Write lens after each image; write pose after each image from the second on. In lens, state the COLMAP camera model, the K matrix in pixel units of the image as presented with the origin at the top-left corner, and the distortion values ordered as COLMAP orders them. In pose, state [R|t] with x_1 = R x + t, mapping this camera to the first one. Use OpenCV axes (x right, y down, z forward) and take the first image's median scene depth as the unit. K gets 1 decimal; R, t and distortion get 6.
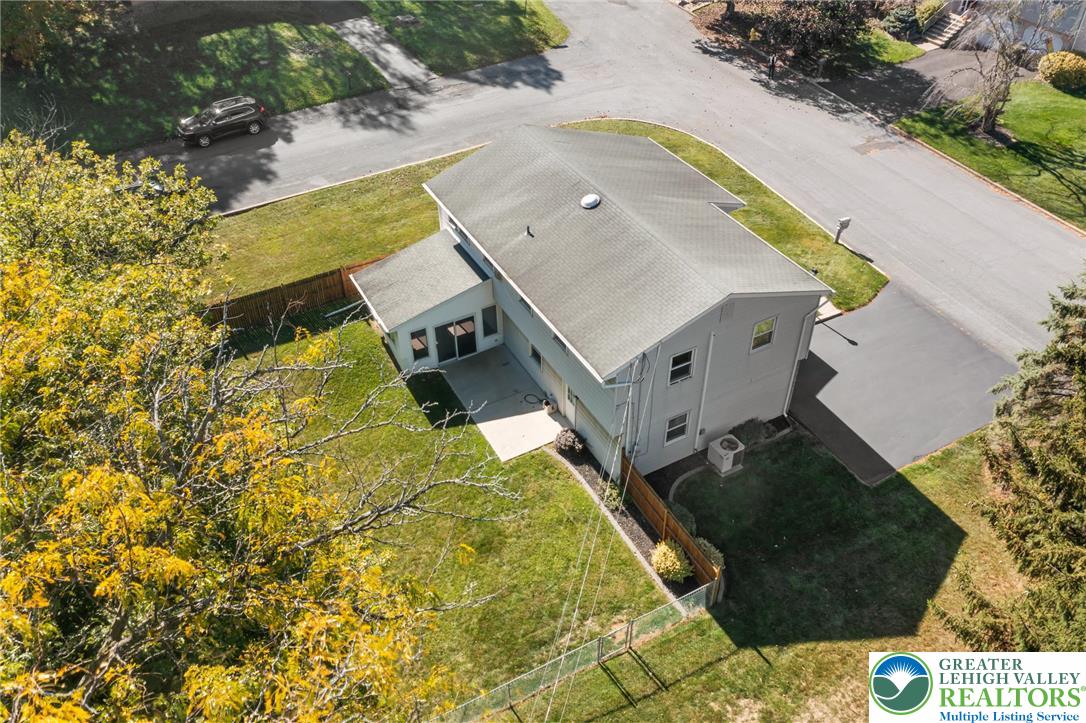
lens RADIAL K [[875.2, 0, 540.1], [0, 875.2, 337.1], [0, 0, 1]] dist [-0.002296, -0.004155]
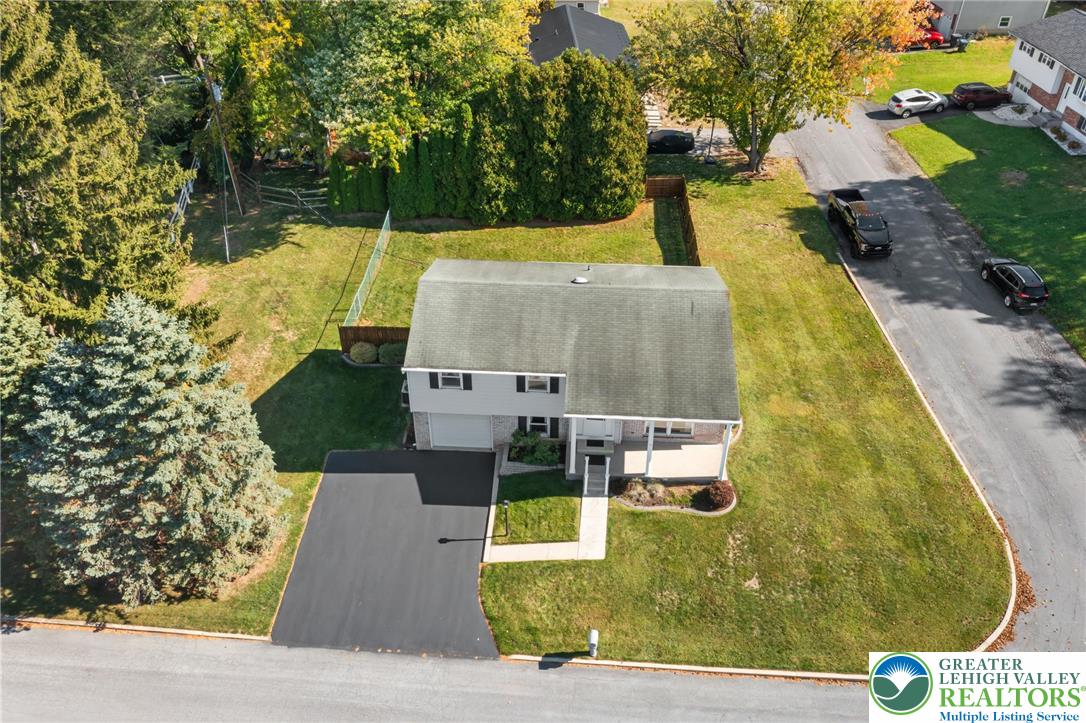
lens RADIAL K [[875.2, 0, 540.1], [0, 875.2, 337.1], [0, 0, 1]] dist [-0.002296, -0.004155]
pose [[-0.523283, 0.505839, -0.685785, 0.710947], [-0.524493, 0.443088, 0.727035, -0.726793], [0.671626, 0.740135, 0.033448, 0.703805]]
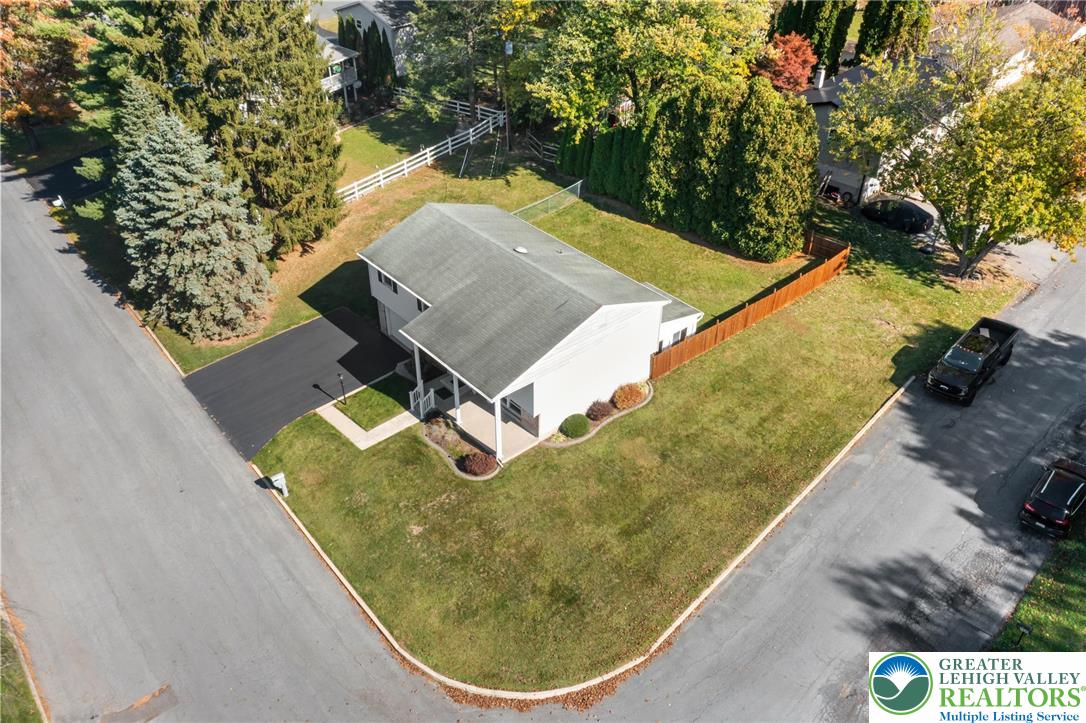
lens RADIAL K [[875.2, 0, 540.1], [0, 875.2, 337.1], [0, 0, 1]] dist [-0.002296, -0.004155]
pose [[-0.977783, 0.131667, -0.163111, 0.191186], [-0.116474, 0.305692, 0.944980, -1.033824], [0.174284, 0.942983, -0.283564, 1.100463]]
